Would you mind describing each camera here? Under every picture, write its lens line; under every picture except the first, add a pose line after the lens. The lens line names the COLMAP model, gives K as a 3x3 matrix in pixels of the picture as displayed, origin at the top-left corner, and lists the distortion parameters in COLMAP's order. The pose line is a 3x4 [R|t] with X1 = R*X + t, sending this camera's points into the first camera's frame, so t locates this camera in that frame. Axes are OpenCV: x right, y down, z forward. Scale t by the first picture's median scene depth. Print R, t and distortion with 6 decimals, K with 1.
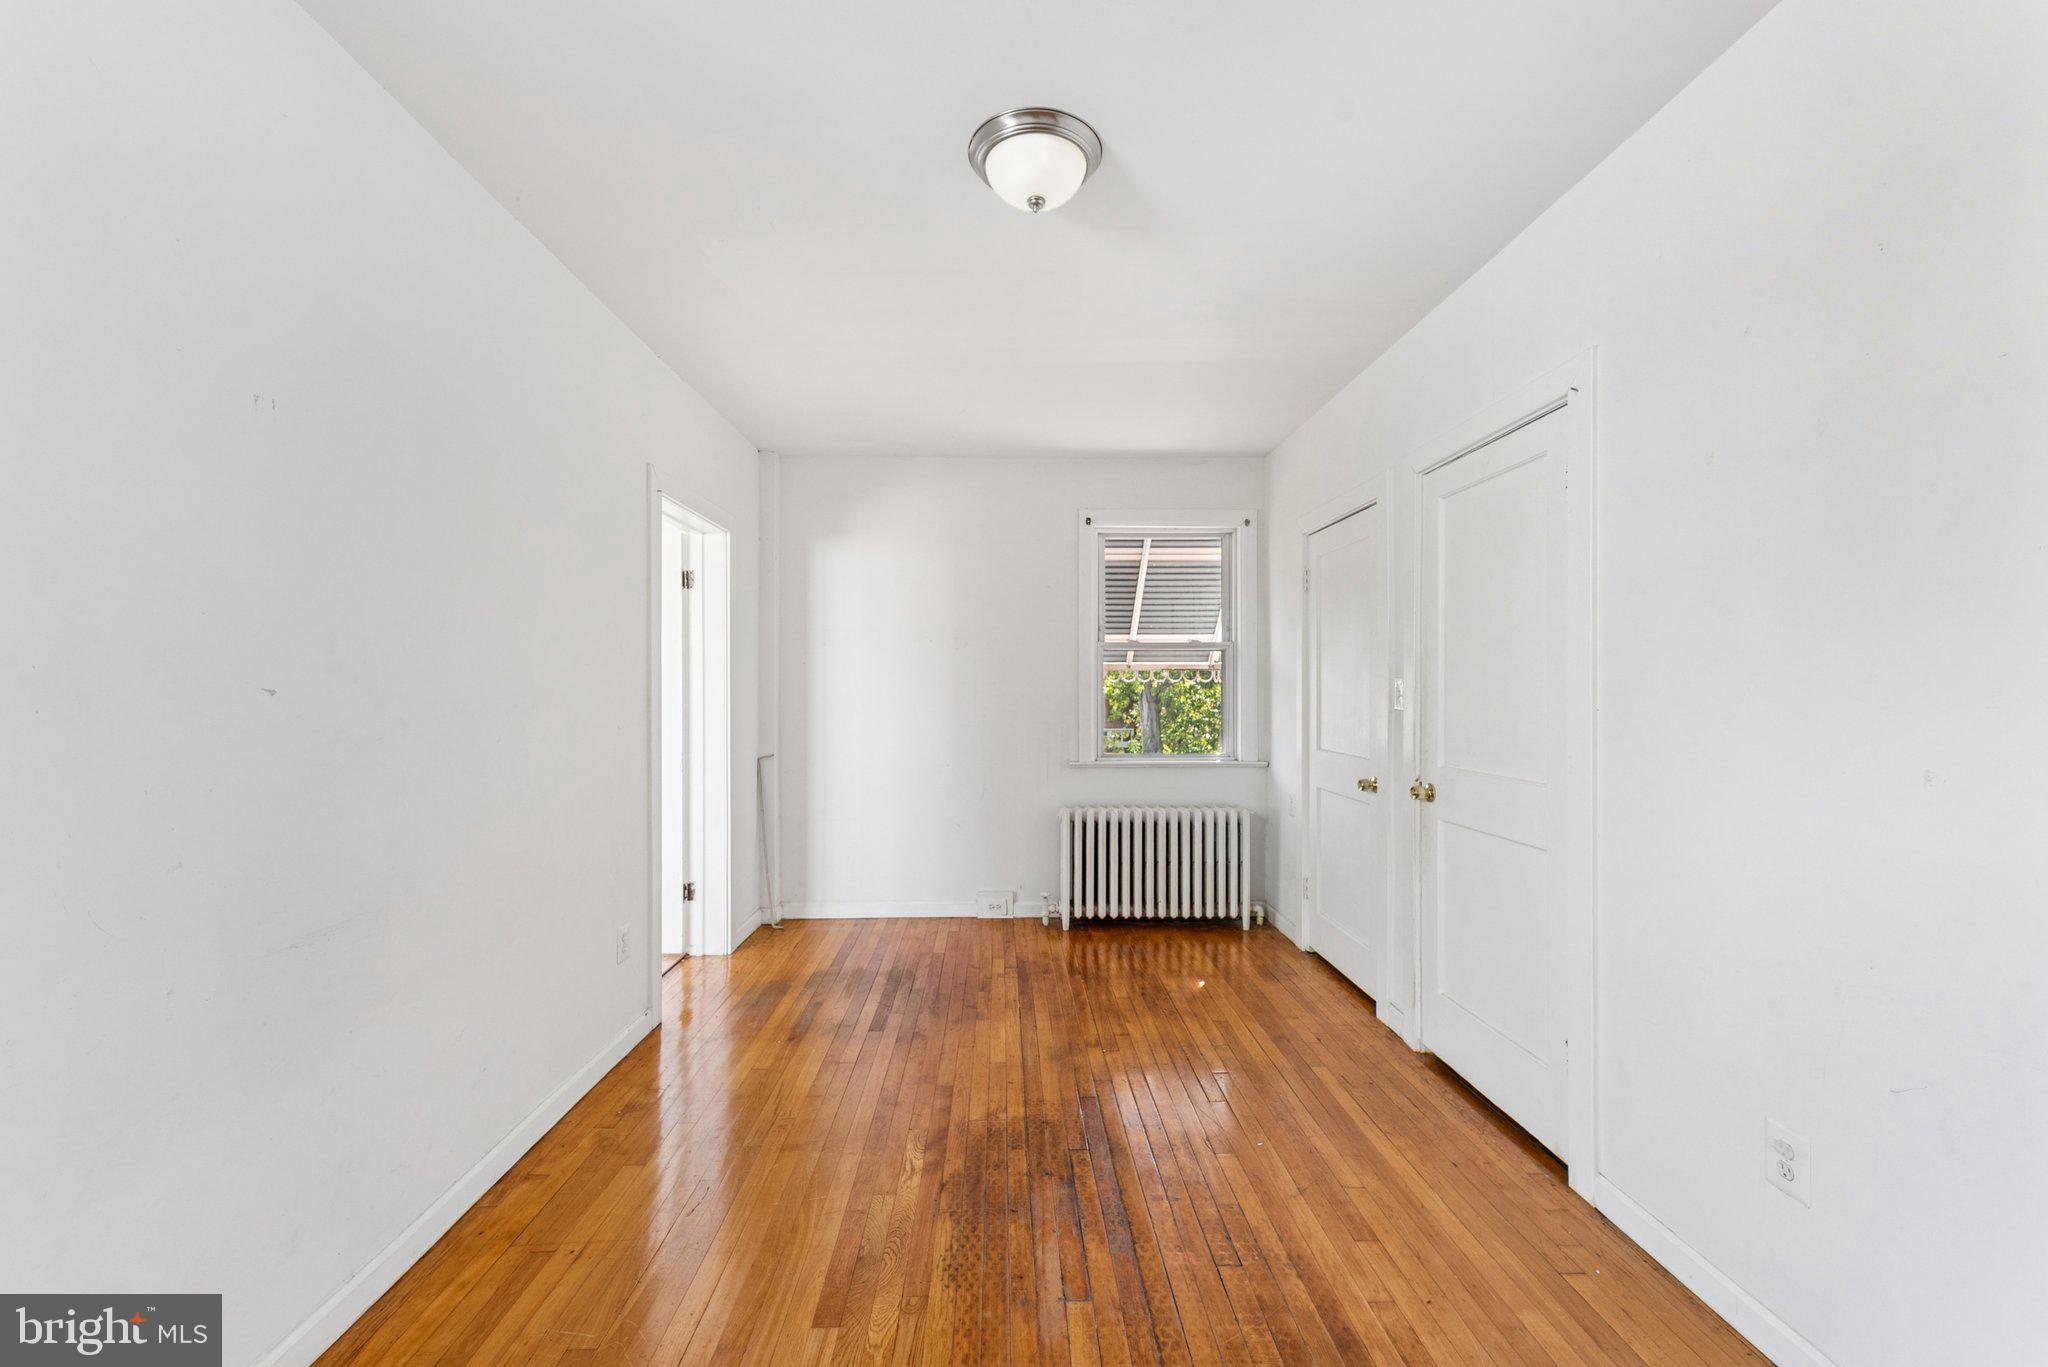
lens RADIAL K [[837.4, 0, 1020.7], [0, 837.4, 692.3], [0, 0, 1]] dist [-0.001535, -0.000115]
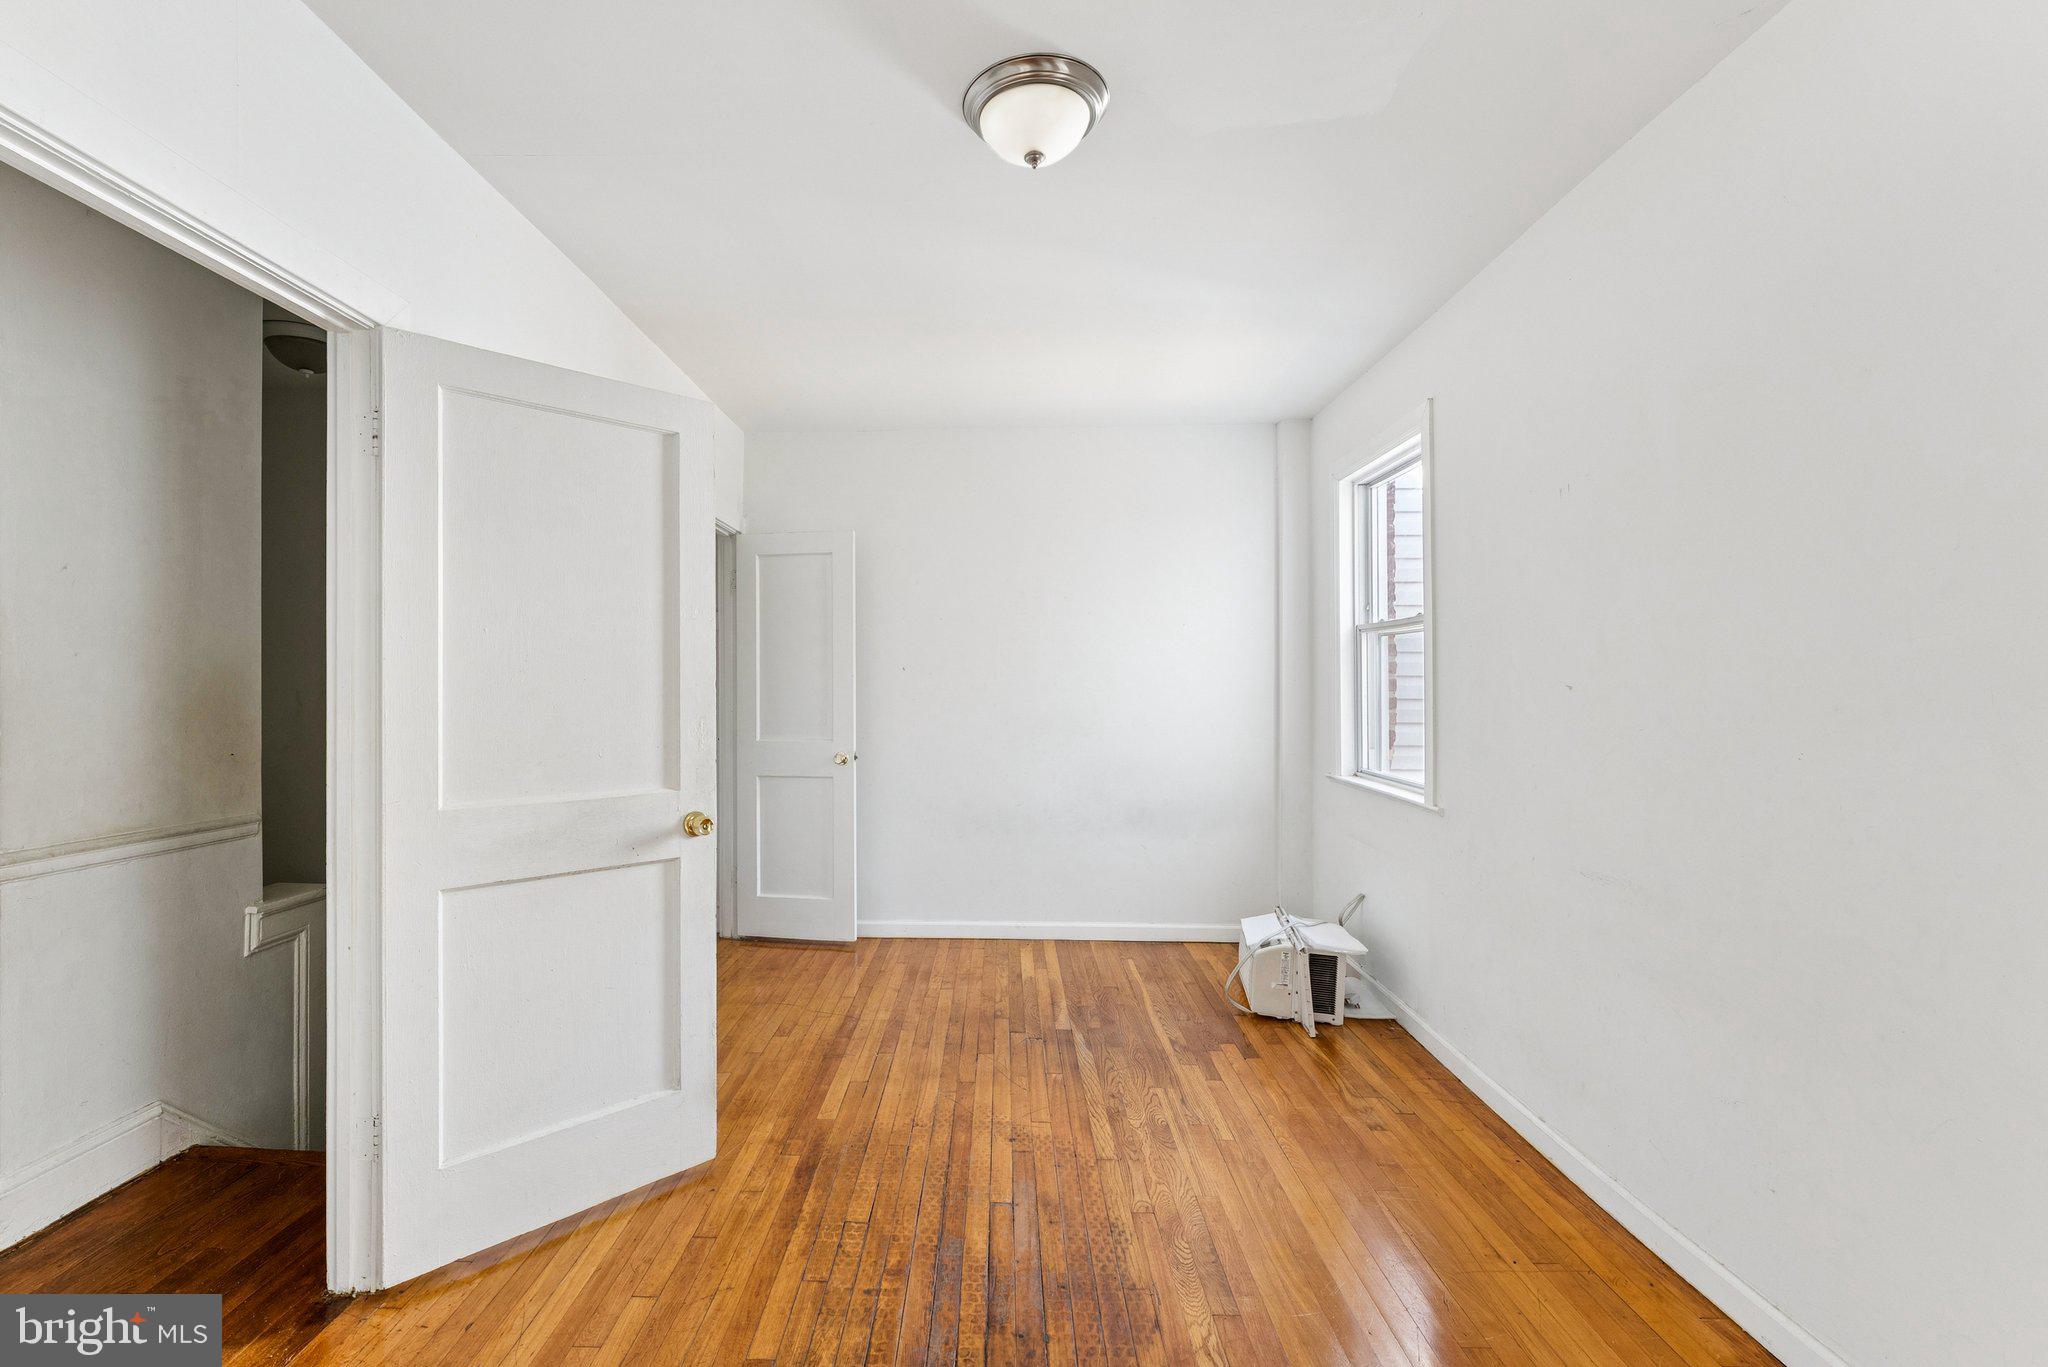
lens RADIAL K [[893.3, 0, 1022.4], [0, 893.3, 686.5], [0, 0, 1]] dist [0.001884, -0.001913]
pose [[-0.999977, -0.001860, 0.006496, 0.028276], [-0.001859, 0.999998, 0.000239, 0.000289], [-0.006496, 0.000227, -0.999979, 1.930719]]
